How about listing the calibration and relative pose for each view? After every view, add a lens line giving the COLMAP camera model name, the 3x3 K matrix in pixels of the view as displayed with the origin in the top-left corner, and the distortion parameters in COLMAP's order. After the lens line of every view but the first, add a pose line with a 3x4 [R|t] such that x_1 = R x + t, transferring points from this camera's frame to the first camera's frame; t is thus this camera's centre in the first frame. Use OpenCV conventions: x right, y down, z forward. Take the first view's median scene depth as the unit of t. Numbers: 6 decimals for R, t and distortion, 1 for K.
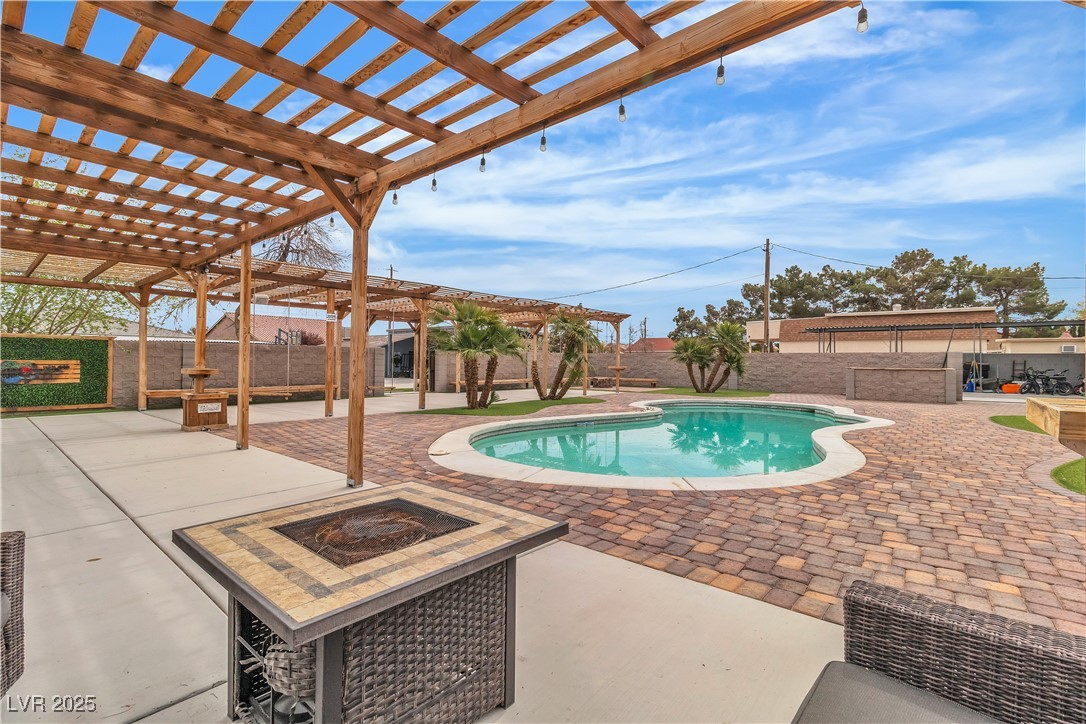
lens RADIAL K [[500.5, 0, 543.0], [0, 500.5, 362.0], [0, 0, 1]] dist [0.001000, -0.000060]
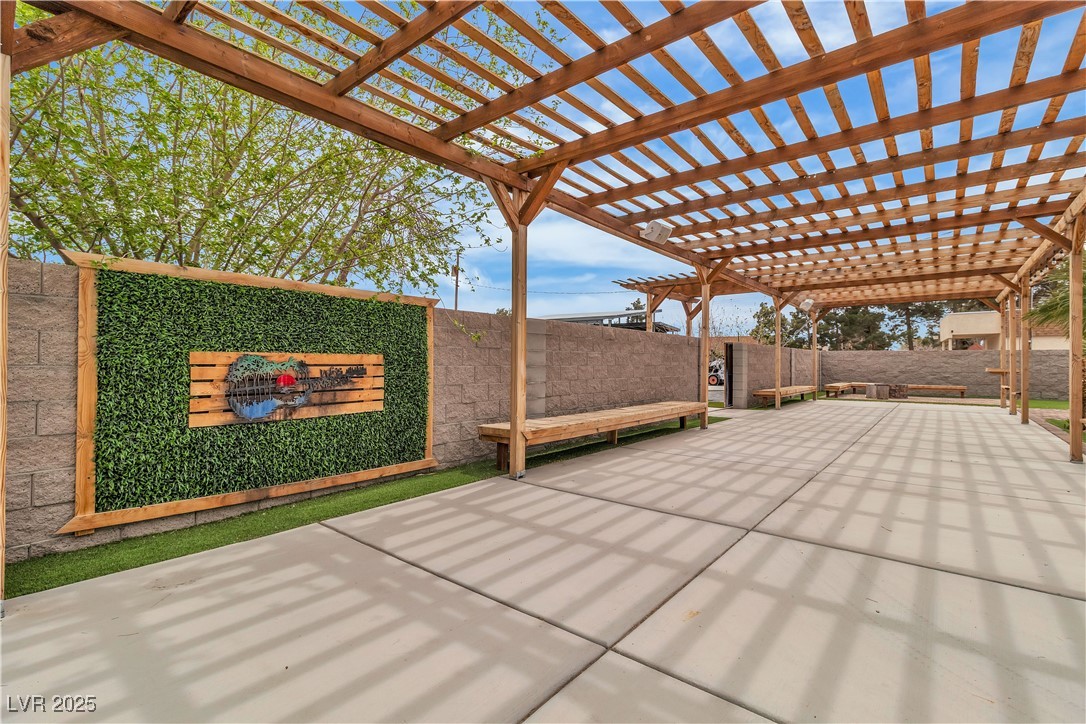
lens RADIAL K [[500.5, 0, 543.0], [0, 500.5, 362.0], [0, 0, 1]] dist [0.001000, -0.000060]
pose [[0.999809, -0.002019, 0.019441, -0.559336], [0.002086, 0.999992, -0.003463, 0.002854], [-0.019434, 0.003503, 0.999805, 0.417062]]
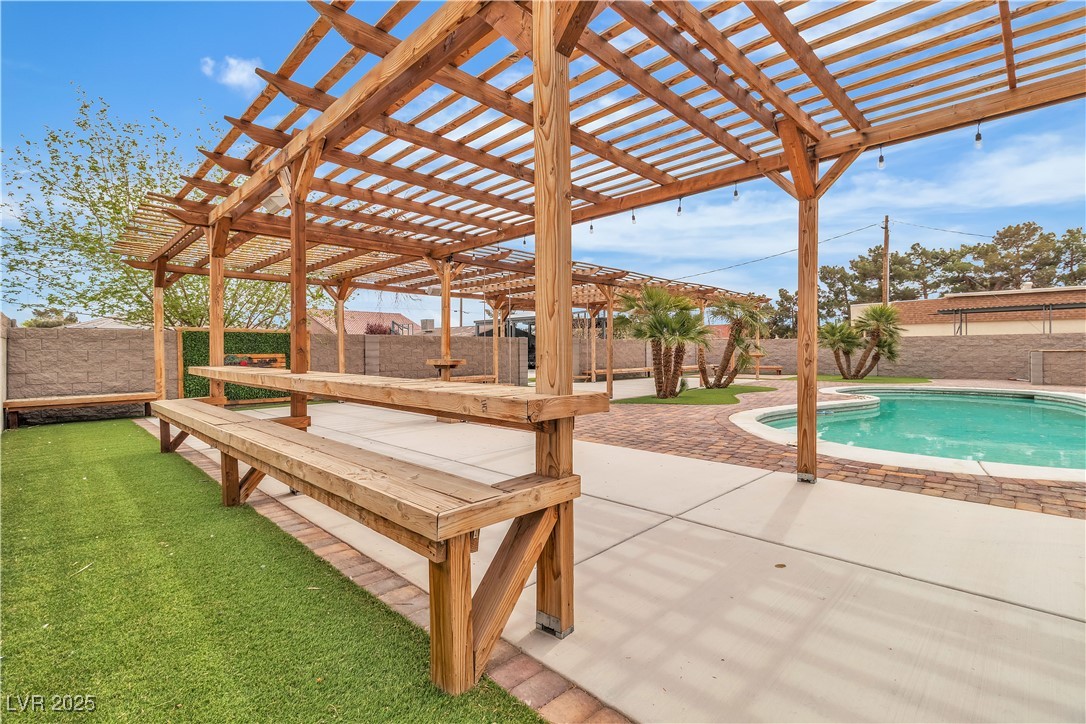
lens RADIAL K [[500.5, 0, 543.0], [0, 500.5, 362.0], [0, 0, 1]] dist [0.001000, -0.000060]
pose [[0.997074, -0.014180, -0.075109, -0.224397], [0.015662, 0.999693, 0.019183, 0.001444], [0.074814, -0.020304, 0.996991, 0.014154]]
